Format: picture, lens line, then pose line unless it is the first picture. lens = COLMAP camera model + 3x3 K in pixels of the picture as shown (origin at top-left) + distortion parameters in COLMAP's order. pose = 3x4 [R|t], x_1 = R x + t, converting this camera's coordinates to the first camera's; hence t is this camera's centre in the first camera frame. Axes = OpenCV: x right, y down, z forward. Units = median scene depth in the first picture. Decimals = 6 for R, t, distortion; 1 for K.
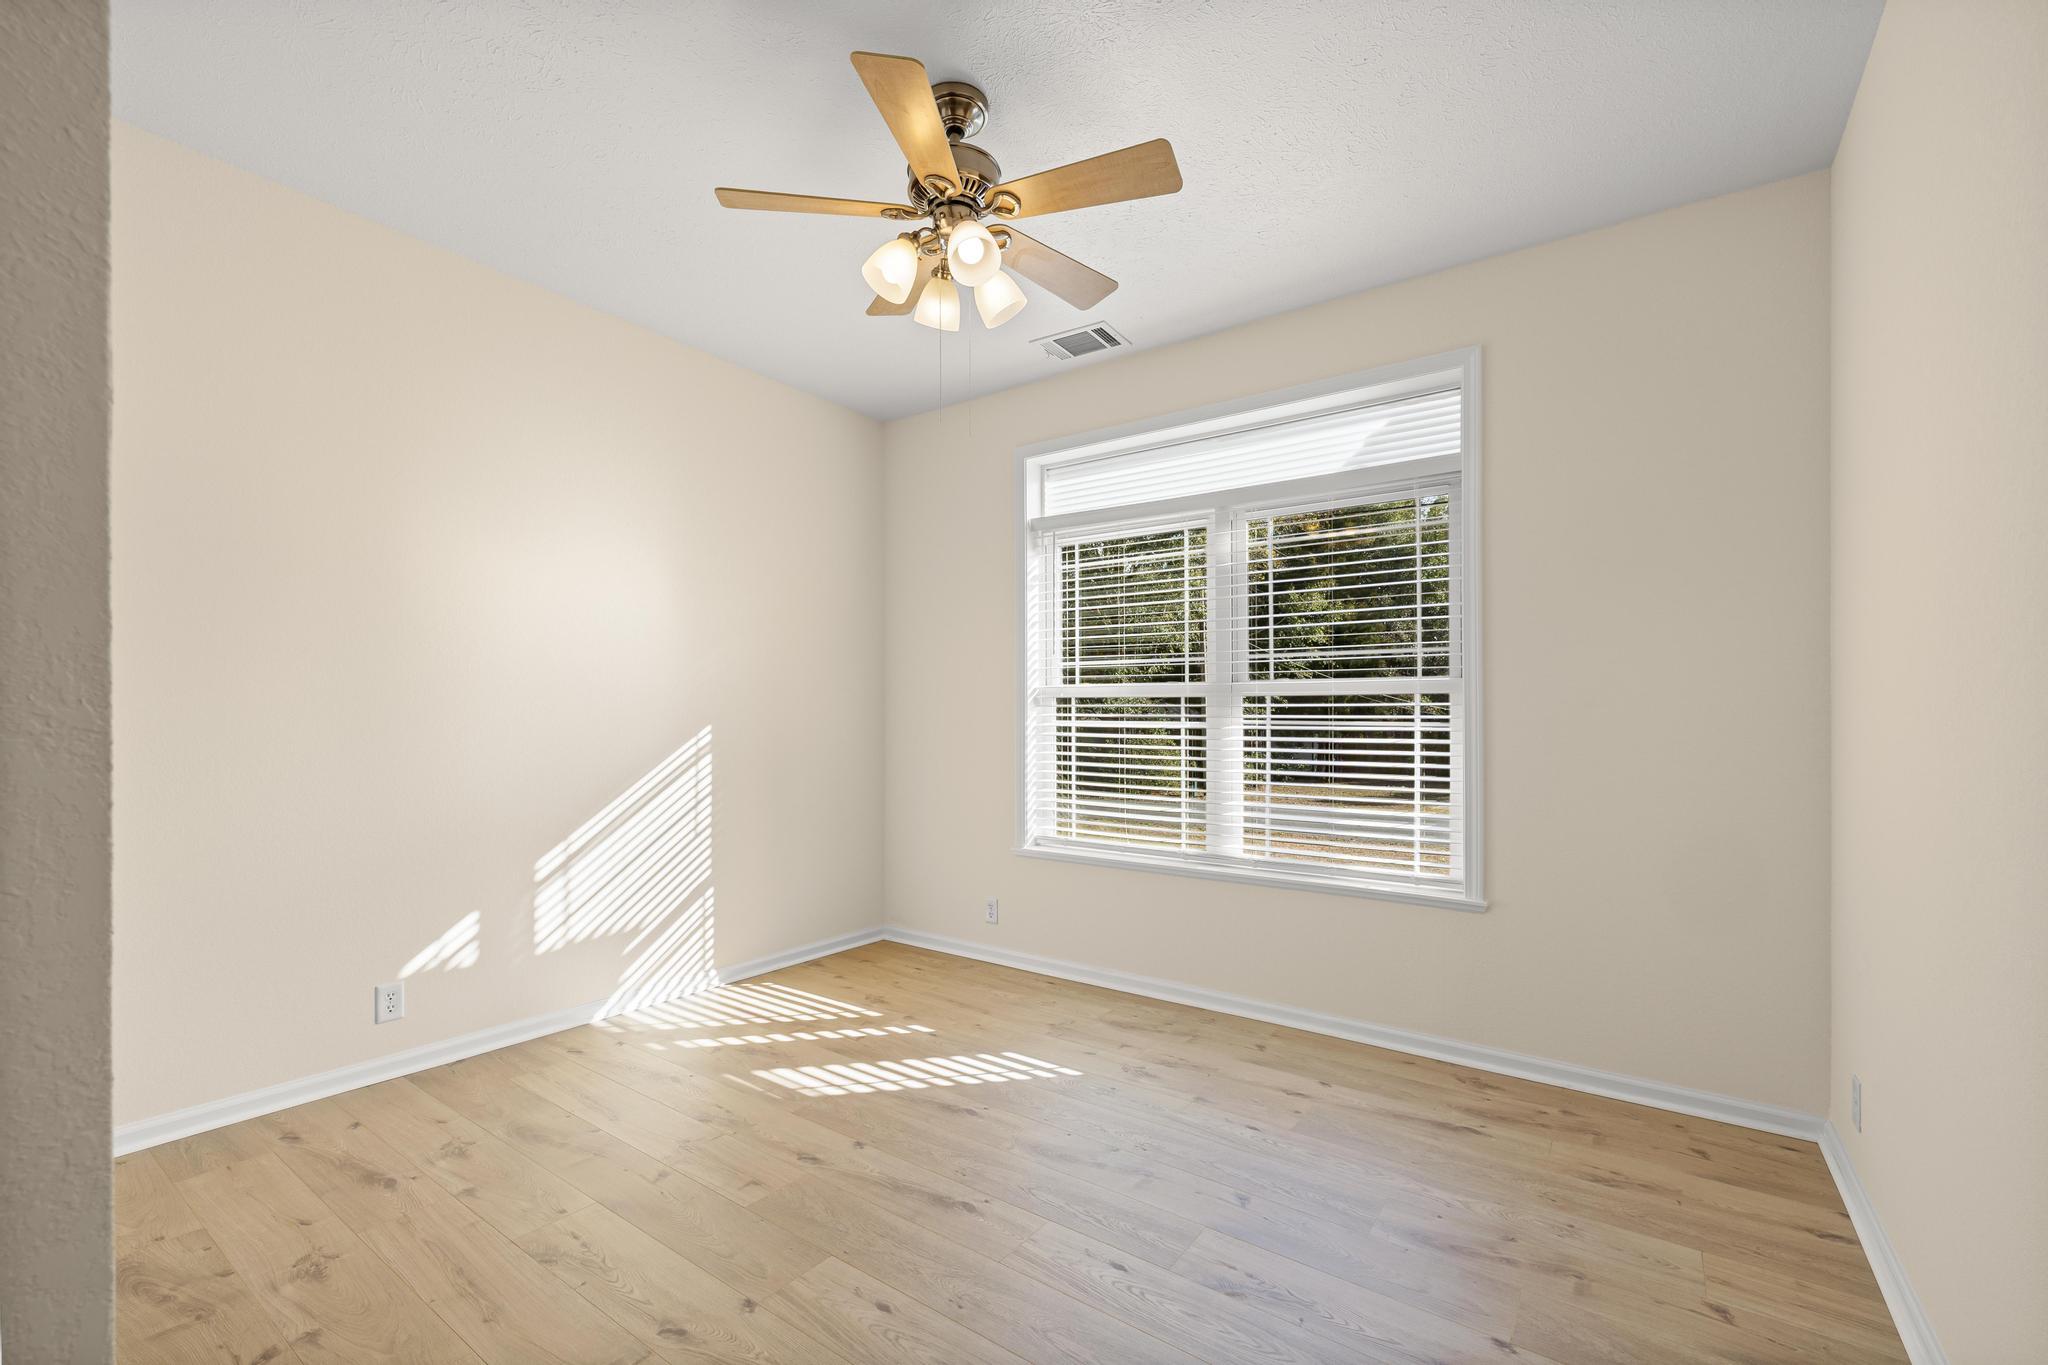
lens RADIAL K [[935.4, 0, 931.7], [0, 935.4, 719.2], [0, 0, 1]] dist [-0.003297, -0.000540]
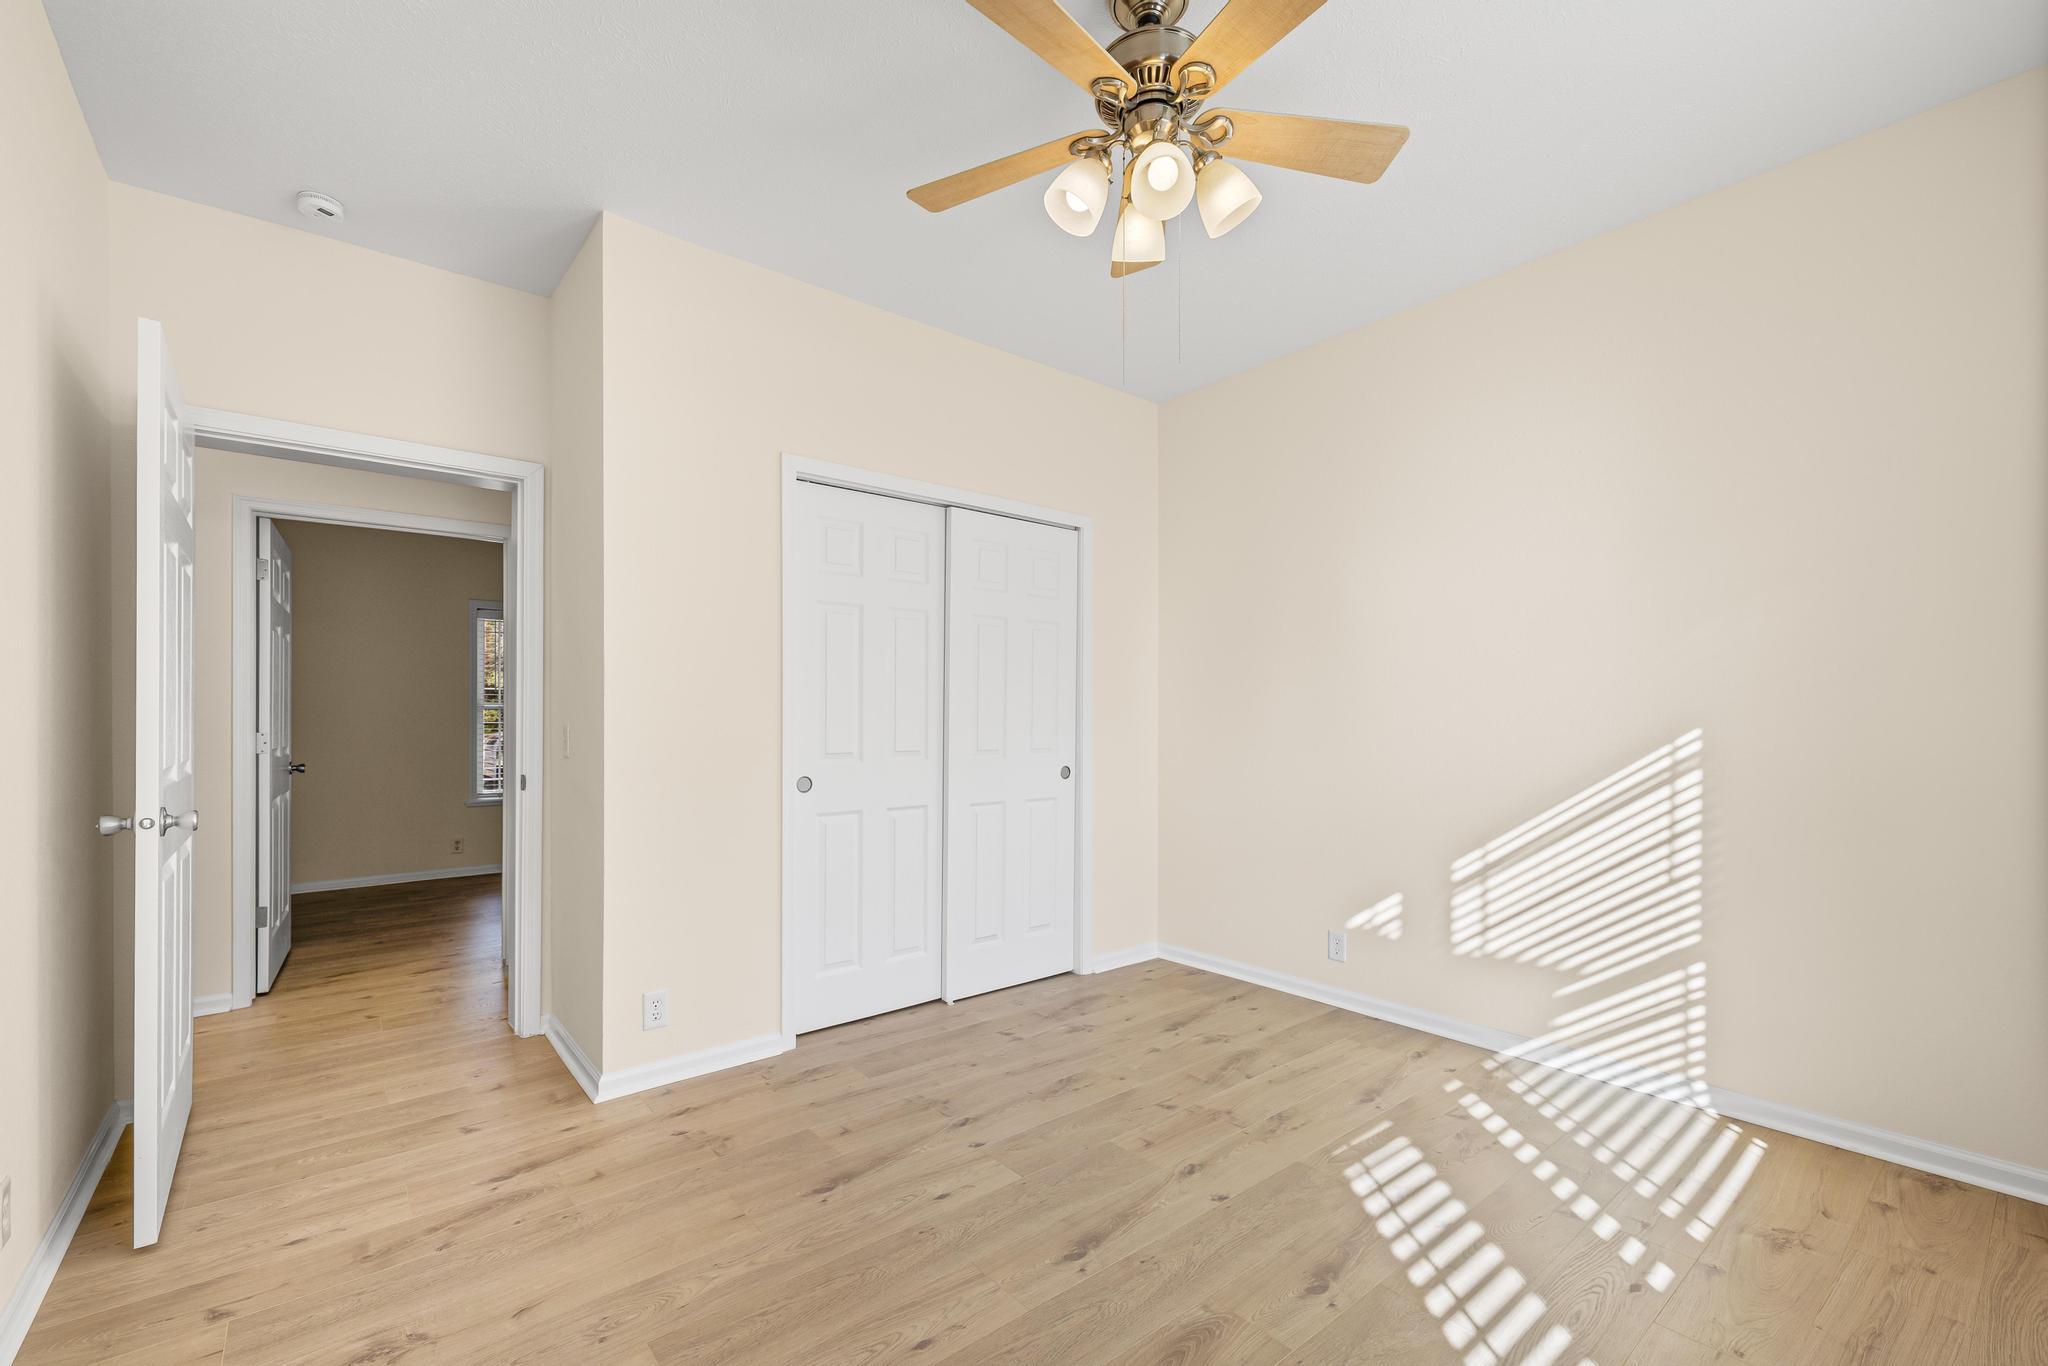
lens RADIAL K [[858.7, 0, 1023.7], [0, 858.7, 718.1], [0, 0, 1]] dist [0.001746, 0.000559]
pose [[-0.211106, -0.002824, -0.977459, 0.563039], [-0.002448, 0.999994, -0.002361, 0.001623], [0.977460, 0.001895, -0.211111, 0.731178]]
